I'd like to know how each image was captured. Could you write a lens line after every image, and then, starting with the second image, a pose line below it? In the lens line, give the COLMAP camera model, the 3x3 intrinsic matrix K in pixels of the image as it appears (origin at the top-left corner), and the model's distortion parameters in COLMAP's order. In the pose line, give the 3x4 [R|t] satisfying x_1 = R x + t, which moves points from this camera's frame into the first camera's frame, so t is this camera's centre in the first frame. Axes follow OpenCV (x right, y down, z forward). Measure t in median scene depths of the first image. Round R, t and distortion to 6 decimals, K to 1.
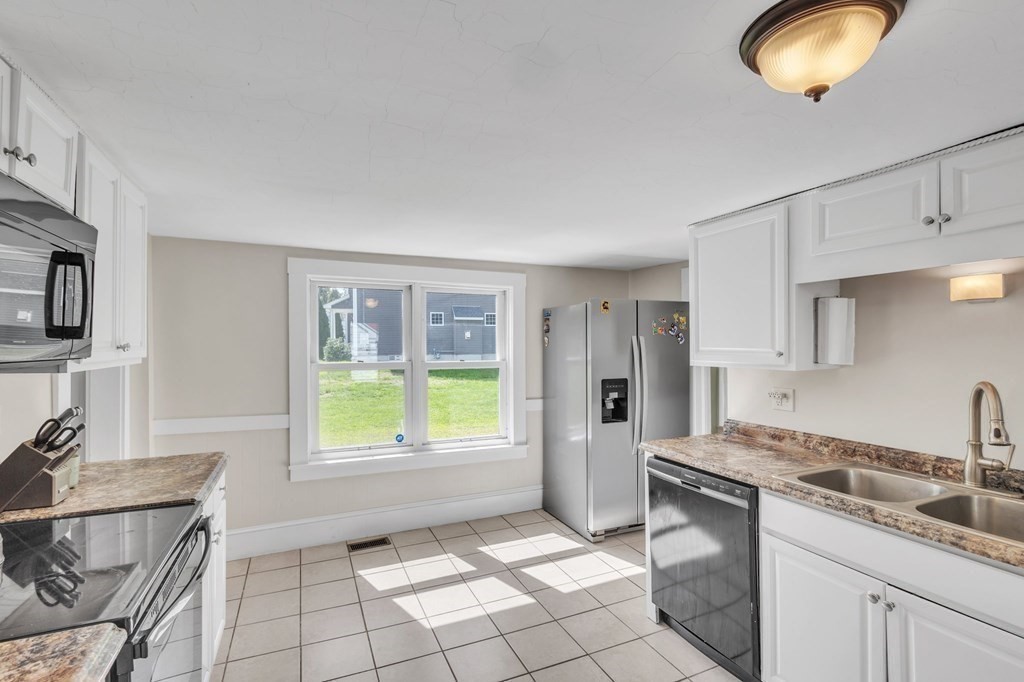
lens RADIAL K [[483.1, 0, 513.0], [0, 483.1, 343.1], [0, 0, 1]] dist [-0.000472, 0.000248]
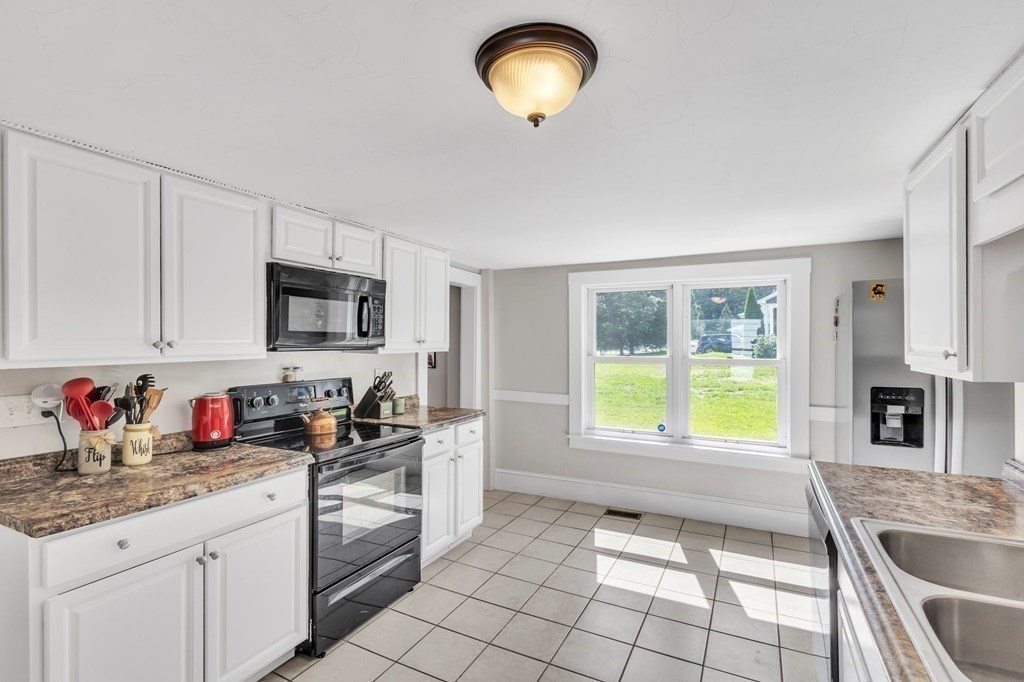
lens RADIAL K [[483.1, 0, 509.2], [0, 483.1, 341.7], [0, 0, 1]] dist [-0.000472, 0.000248]
pose [[0.614349, 0.002682, -0.789030, 0.456621], [-0.000041, 0.999994, 0.003367, 0.001169], [0.789034, -0.002036, 0.614346, 0.080784]]
